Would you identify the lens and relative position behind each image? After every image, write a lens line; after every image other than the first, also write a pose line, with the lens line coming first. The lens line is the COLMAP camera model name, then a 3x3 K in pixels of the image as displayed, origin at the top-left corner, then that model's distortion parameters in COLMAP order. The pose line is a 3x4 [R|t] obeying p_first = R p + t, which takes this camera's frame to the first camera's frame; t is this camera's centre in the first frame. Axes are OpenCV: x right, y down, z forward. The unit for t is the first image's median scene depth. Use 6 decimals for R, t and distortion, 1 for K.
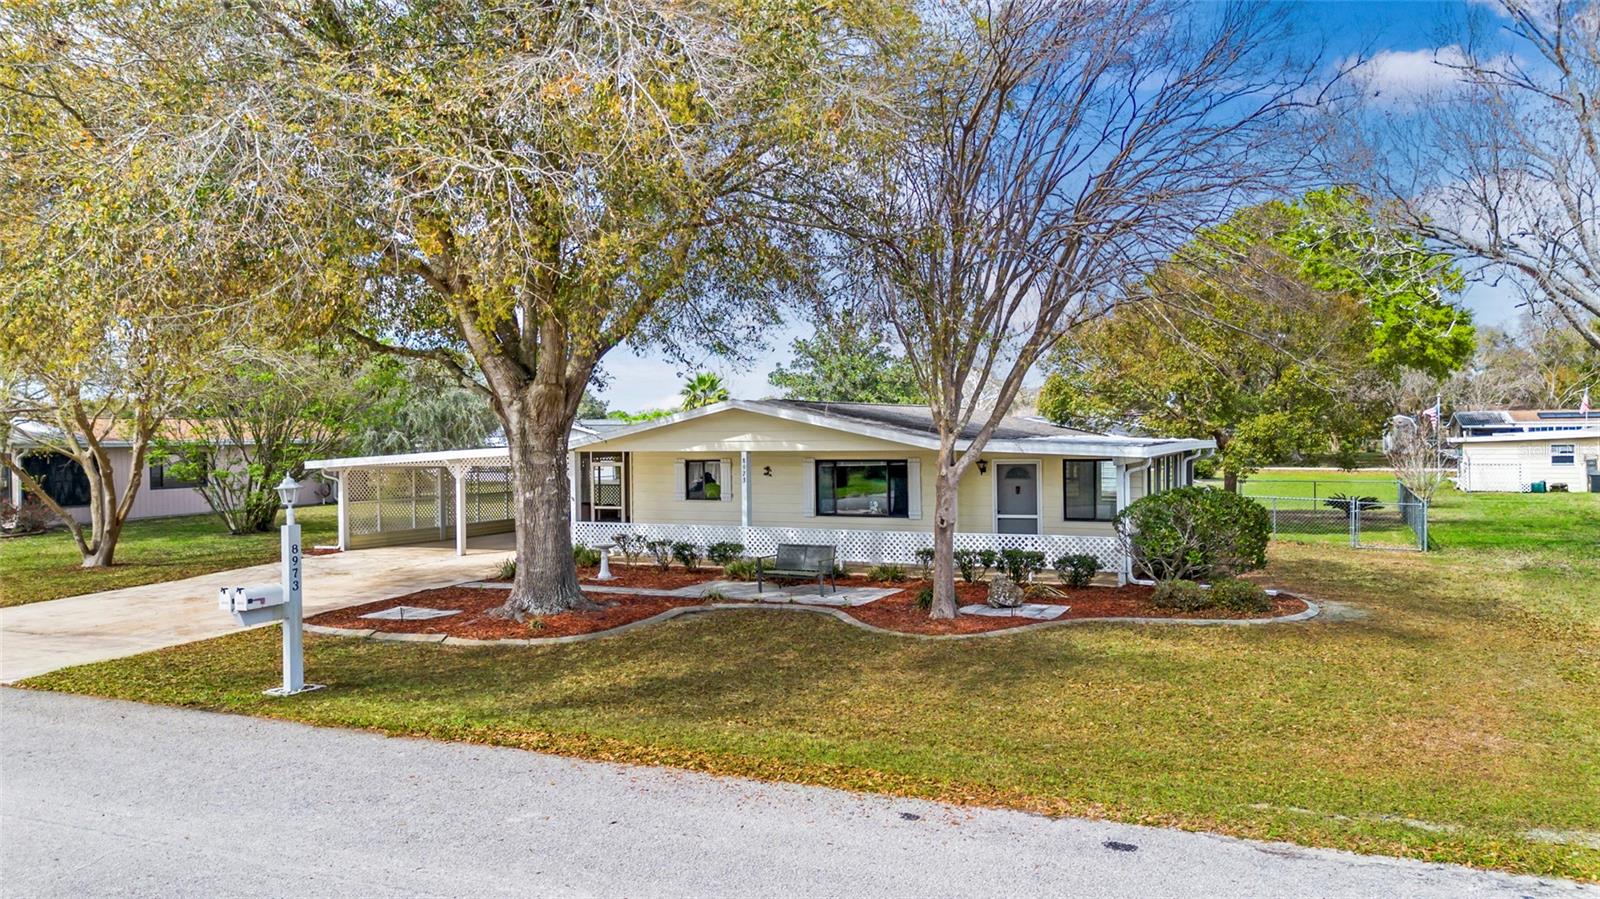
lens RADIAL K [[1177.6, 0, 800.0], [0, 1177.6, 449.5], [0, 0, 1]] dist [0.000814, -0.000890]
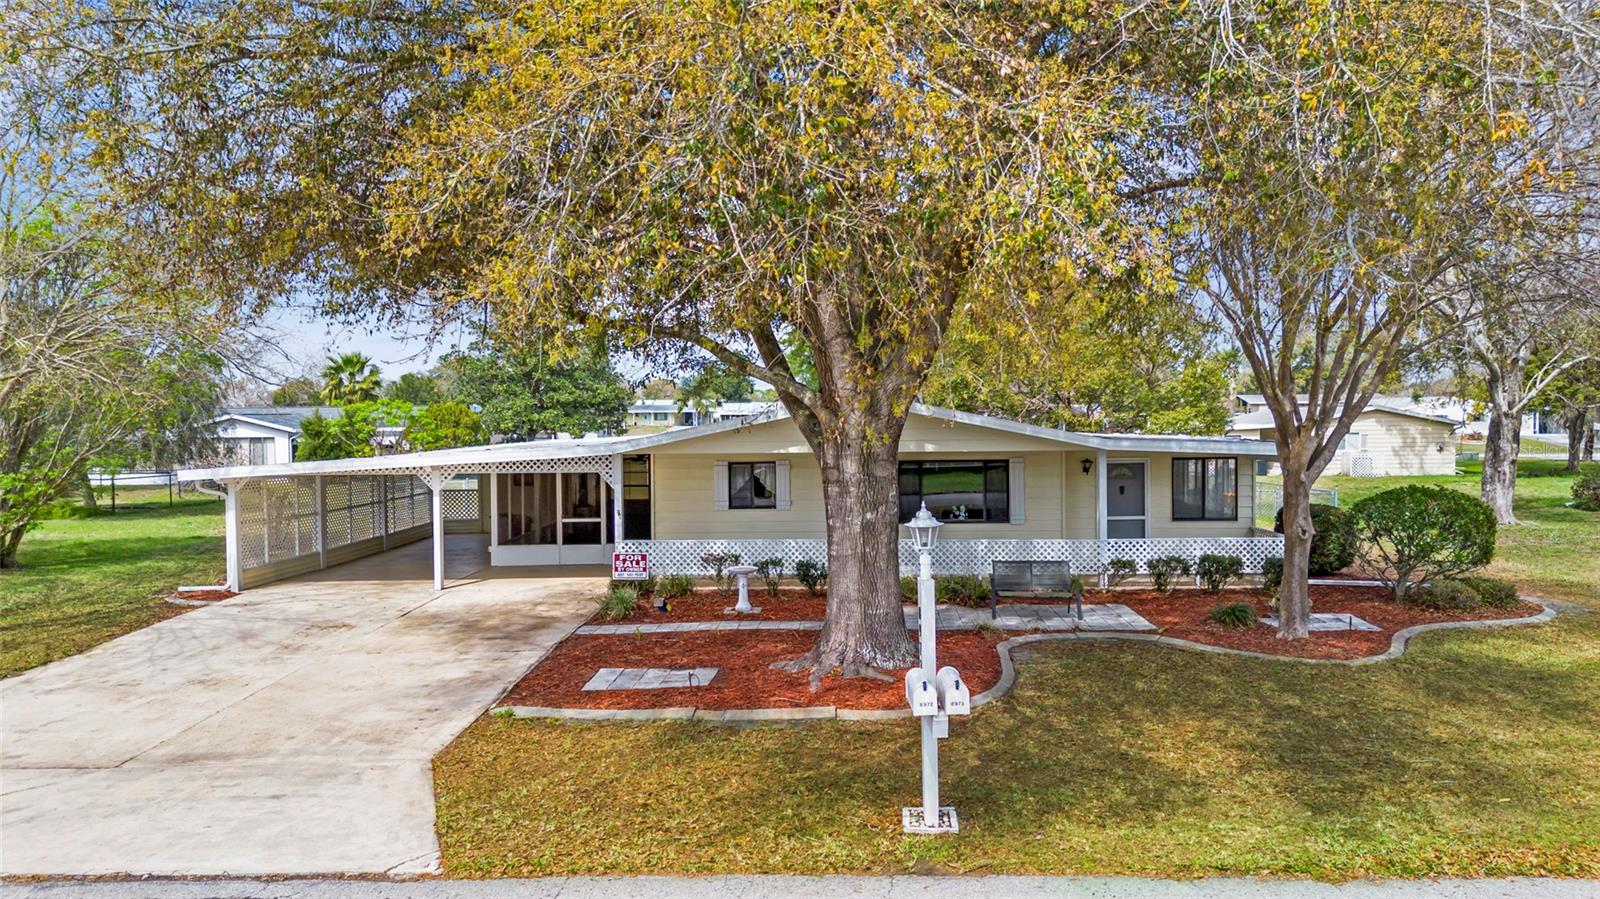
lens RADIAL K [[1177.6, 0, 800.0], [0, 1177.6, 449.5], [0, 0, 1]] dist [0.000814, -0.000890]
pose [[0.912075, -0.008319, 0.409938, -0.435223], [0.003569, 0.999917, 0.012351, -0.011293], [-0.410007, -0.009802, 0.912030, 0.225212]]
